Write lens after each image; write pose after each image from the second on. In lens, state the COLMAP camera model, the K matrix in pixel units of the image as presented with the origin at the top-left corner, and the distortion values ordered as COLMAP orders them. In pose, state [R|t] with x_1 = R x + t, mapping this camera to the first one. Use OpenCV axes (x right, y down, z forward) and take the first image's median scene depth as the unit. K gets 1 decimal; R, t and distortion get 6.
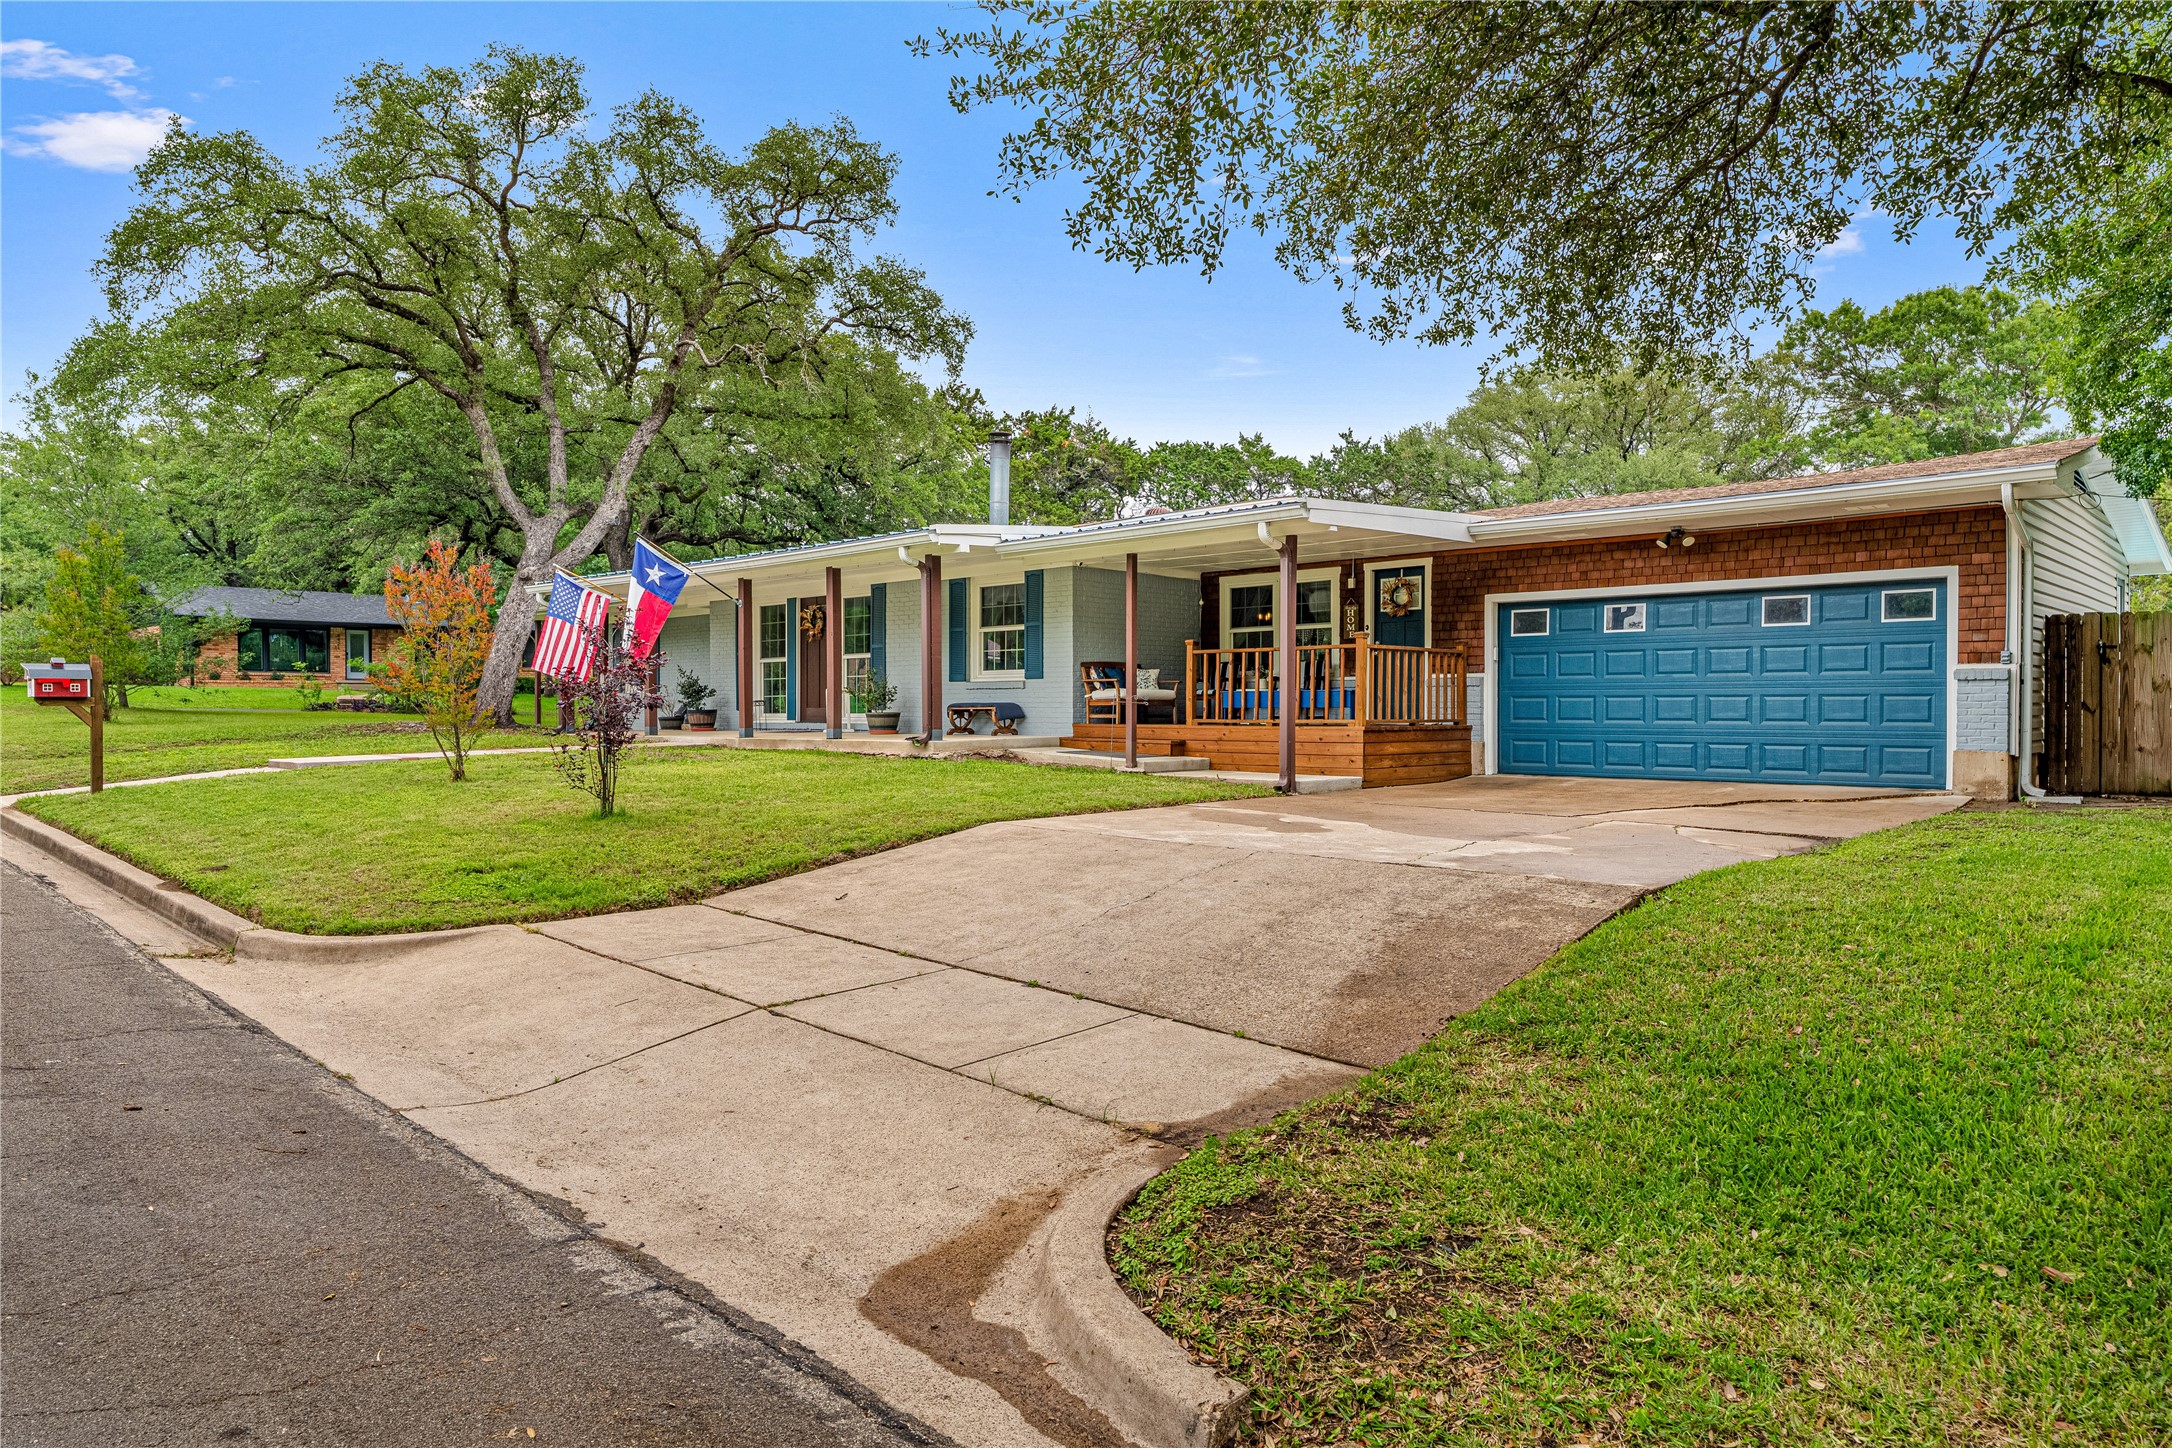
lens RADIAL K [[1321.3, 0, 1078.0], [0, 1321.3, 717.1], [0, 0, 1]] dist [0.001349, 0.000004]
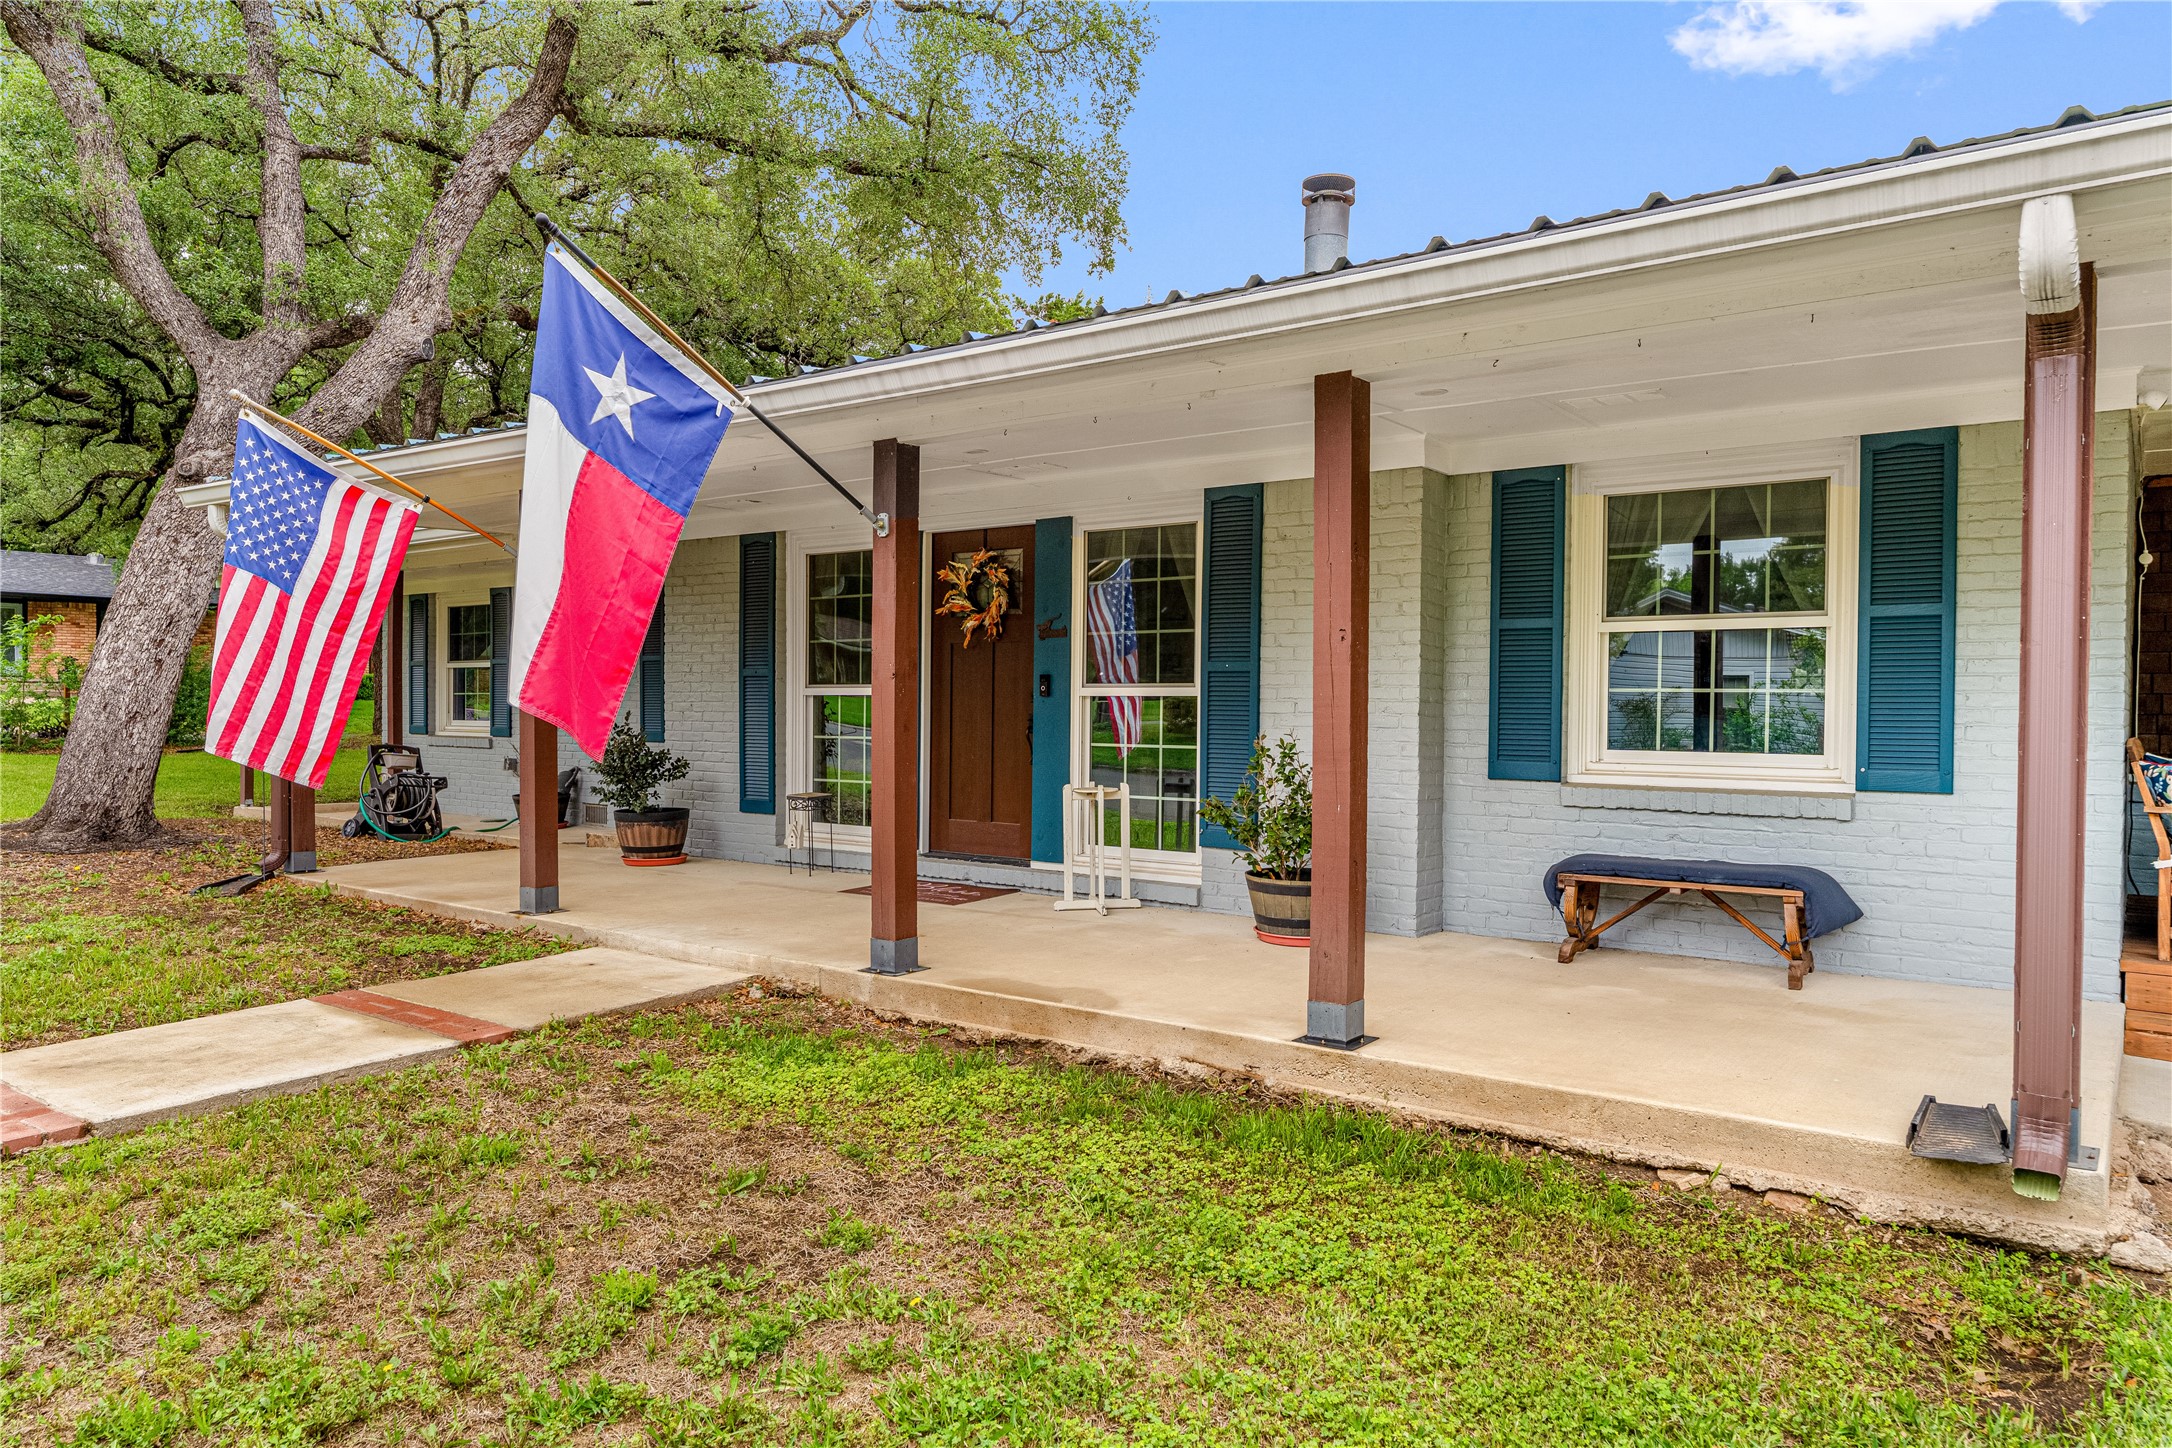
lens RADIAL K [[1431.3, 0, 1094.5], [0, 1431.3, 724.5], [0, 0, 1]] dist [-0.001002, 0.000216]
pose [[0.992869, 0.009838, 0.118805, -0.201541], [-0.010659, 0.999924, 0.006273, -0.035415], [-0.118734, -0.007494, 0.992898, 0.549904]]
